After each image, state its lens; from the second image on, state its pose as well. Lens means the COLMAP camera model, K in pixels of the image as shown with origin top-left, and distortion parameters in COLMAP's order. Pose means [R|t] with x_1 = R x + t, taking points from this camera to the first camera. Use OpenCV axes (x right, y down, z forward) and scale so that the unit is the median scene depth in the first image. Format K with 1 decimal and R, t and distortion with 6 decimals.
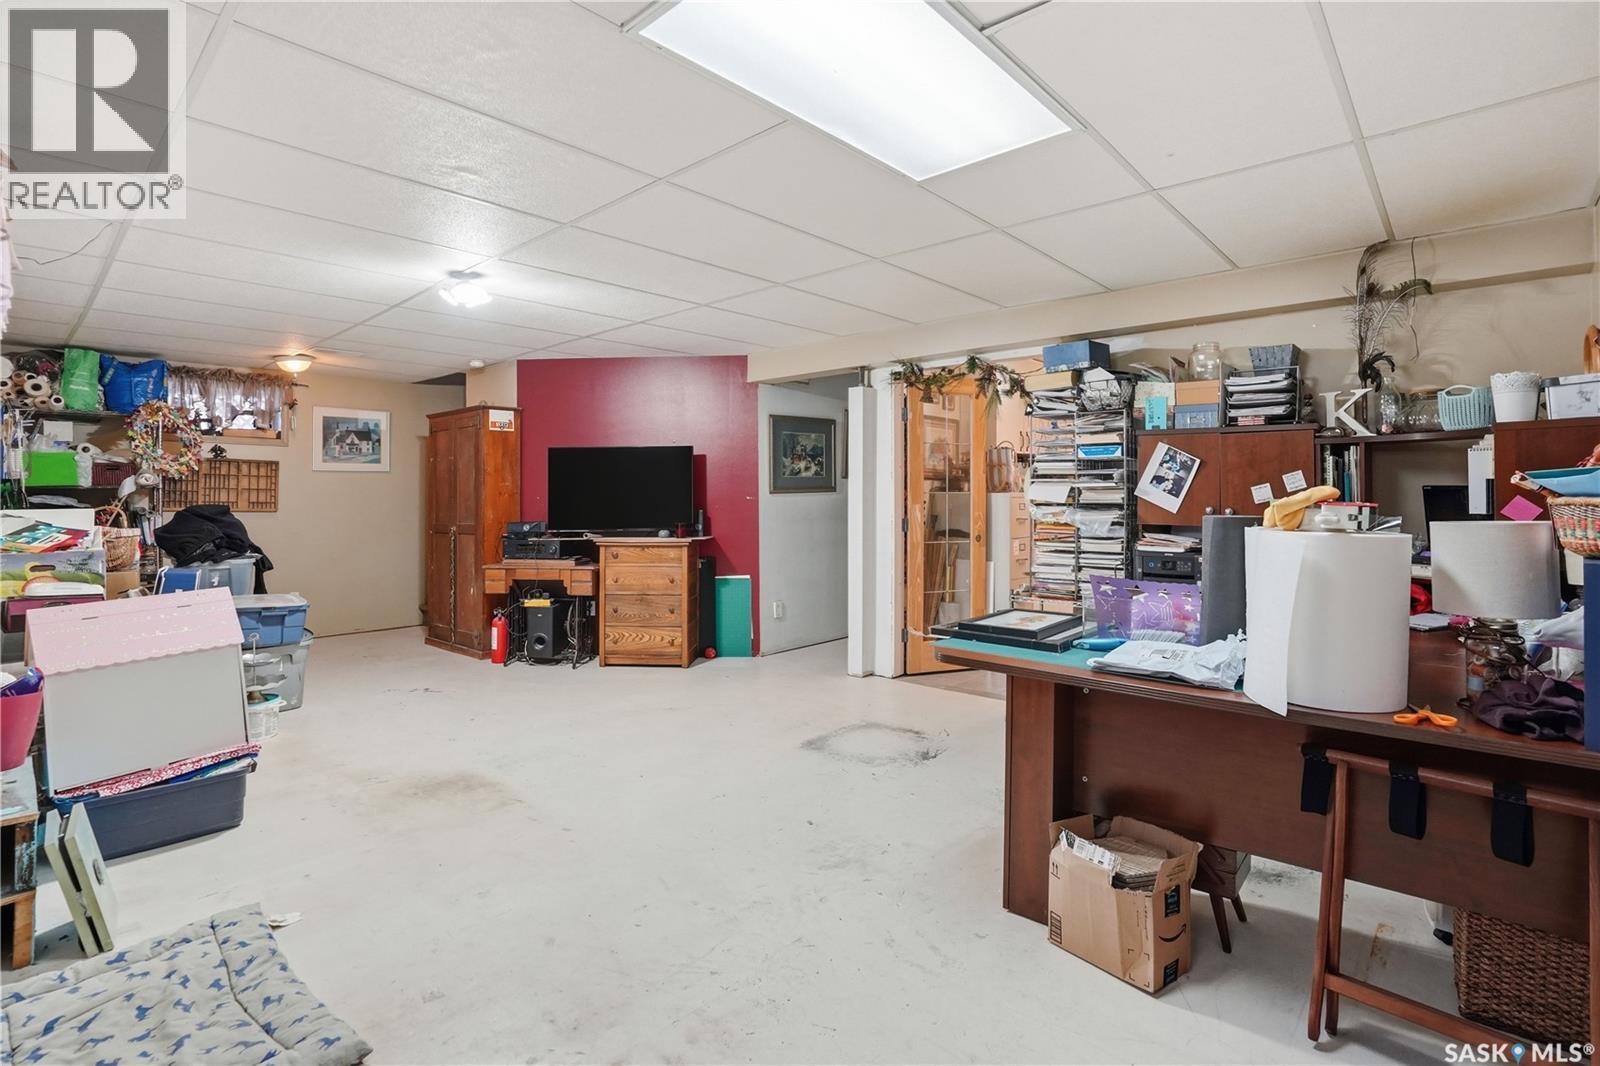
lens RADIAL K [[777.5, 0, 791.2], [0, 777.5, 511.3], [0, 0, 1]] dist [-0.000928, 0.000425]
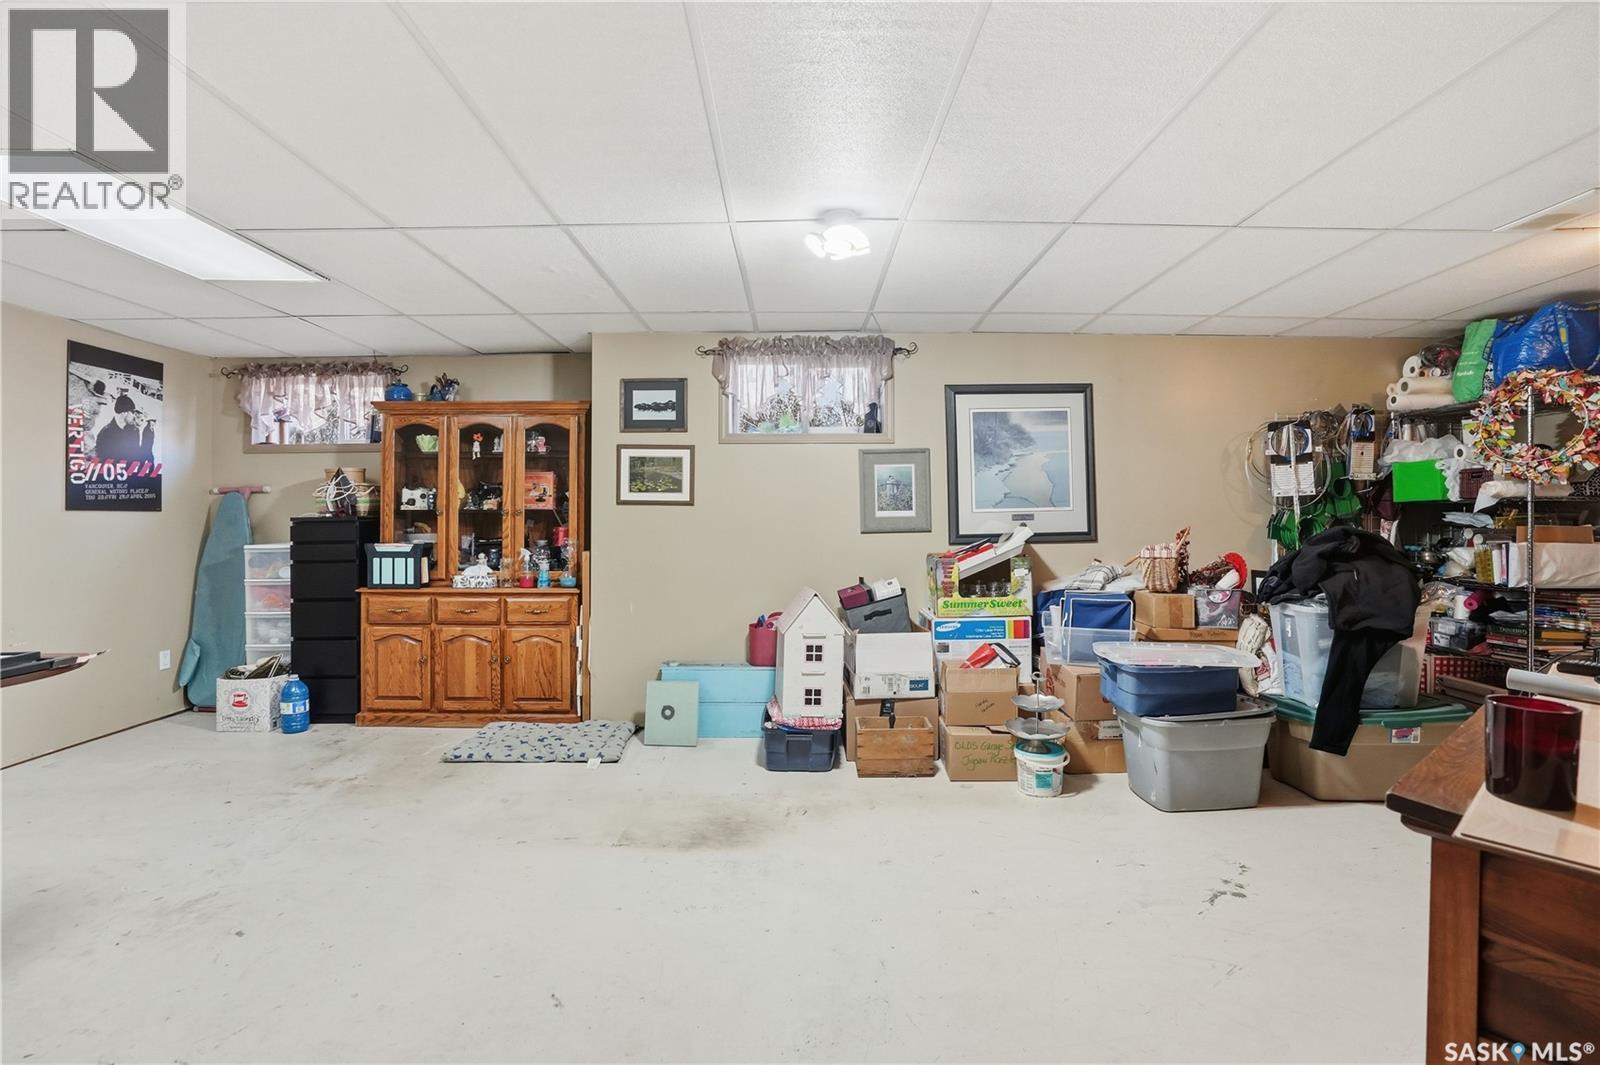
lens RADIAL K [[777.5, 0, 791.2], [0, 777.5, 510.8], [0, 0, 1]] dist [-0.000928, 0.000425]
pose [[-0.744409, 0.000829, -0.667723, 0.130400], [-0.010117, 0.999870, 0.012521, -0.047966], [0.667647, 0.016077, -0.744304, 1.883587]]
